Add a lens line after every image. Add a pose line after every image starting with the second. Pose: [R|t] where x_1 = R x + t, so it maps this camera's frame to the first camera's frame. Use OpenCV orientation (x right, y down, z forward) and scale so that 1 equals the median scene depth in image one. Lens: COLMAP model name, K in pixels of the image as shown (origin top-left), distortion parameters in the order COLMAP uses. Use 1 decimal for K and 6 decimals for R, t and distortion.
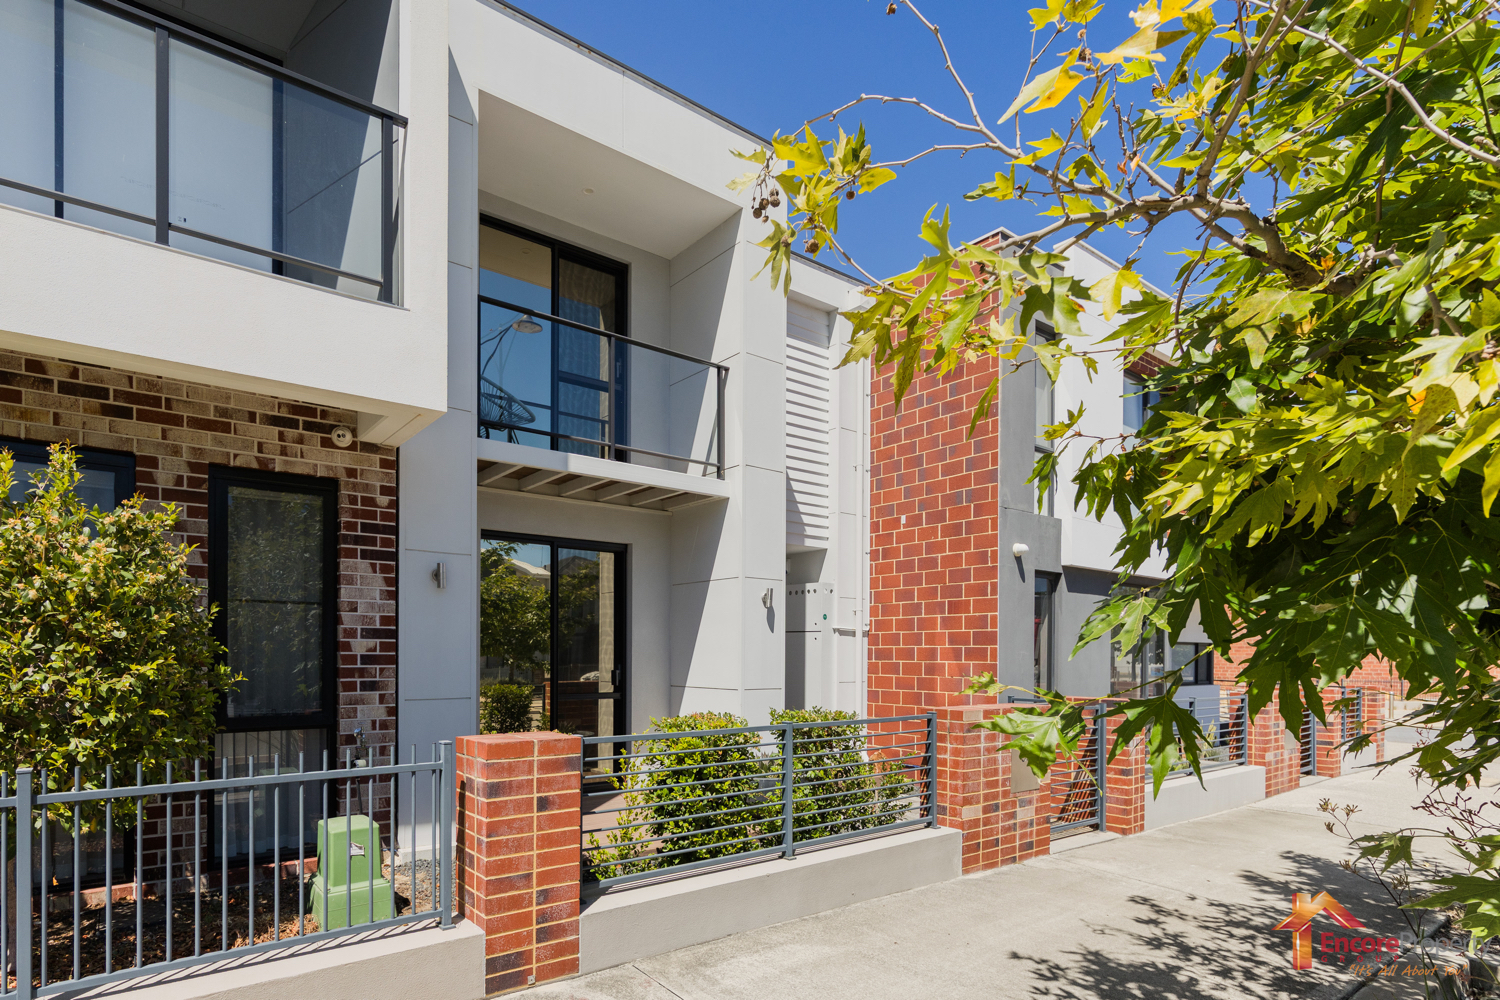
lens RADIAL K [[620.1, 0, 749.6], [0, 620.1, 508.0], [0, 0, 1]] dist [0.001893, -0.000011]
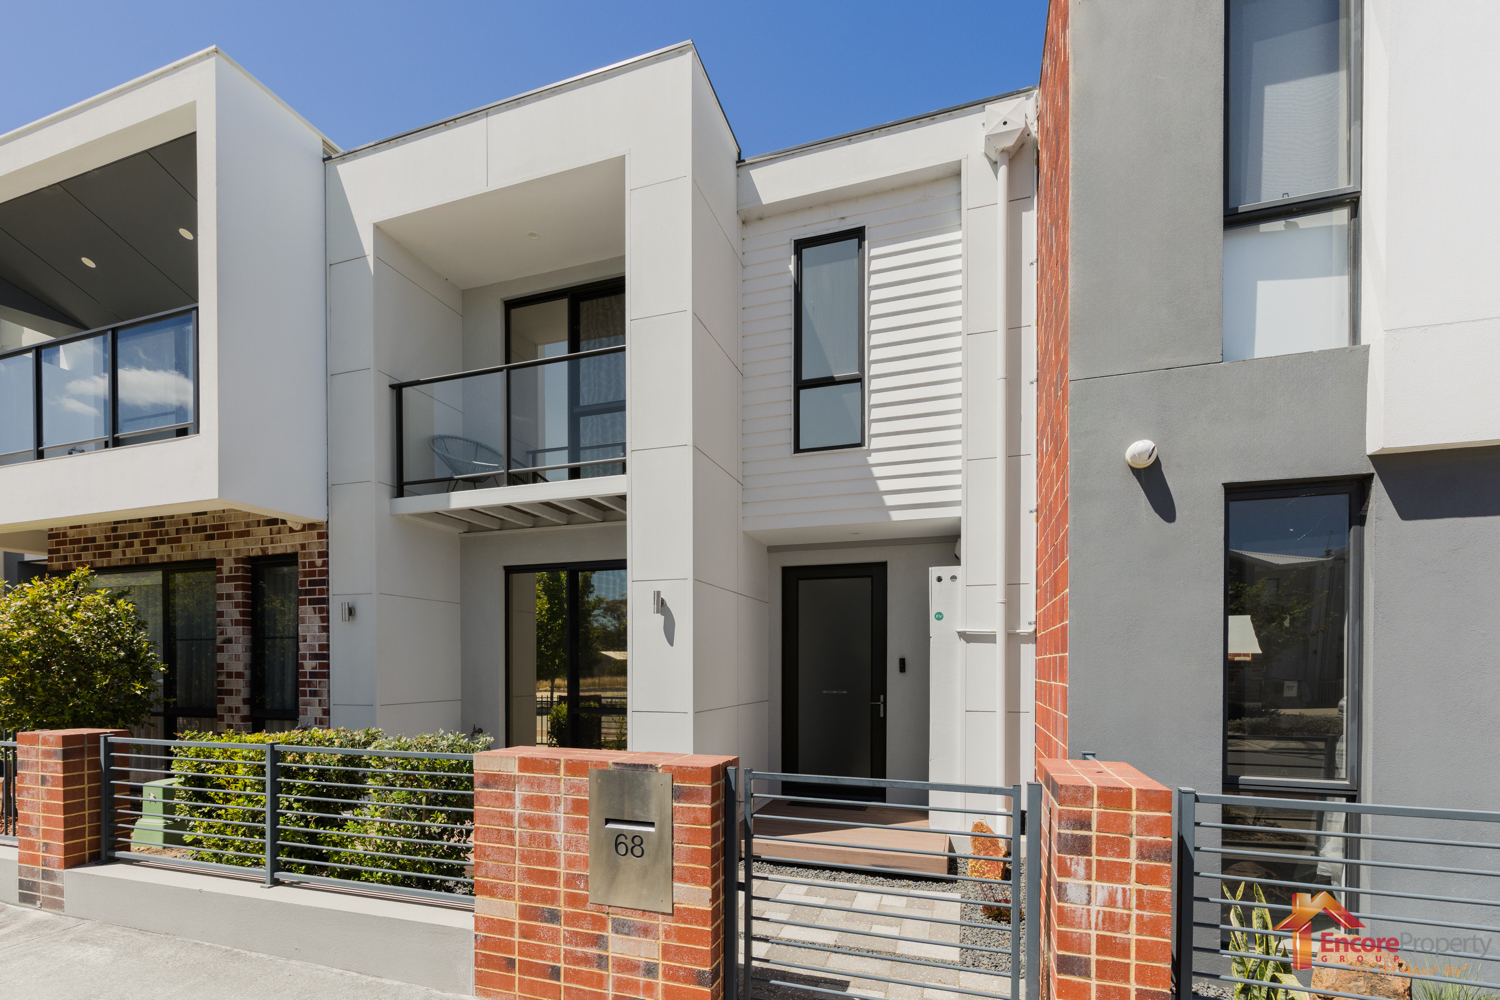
lens RADIAL K [[621.3, 0, 749.8], [0, 621.3, 559.3], [0, 0, 1]] dist [0.003108, 0.000250]
pose [[0.633706, -0.137337, -0.761286, 1.109932], [0.179548, 0.983352, -0.027940, 0.198515], [0.752449, -0.118981, 0.647815, 0.841164]]
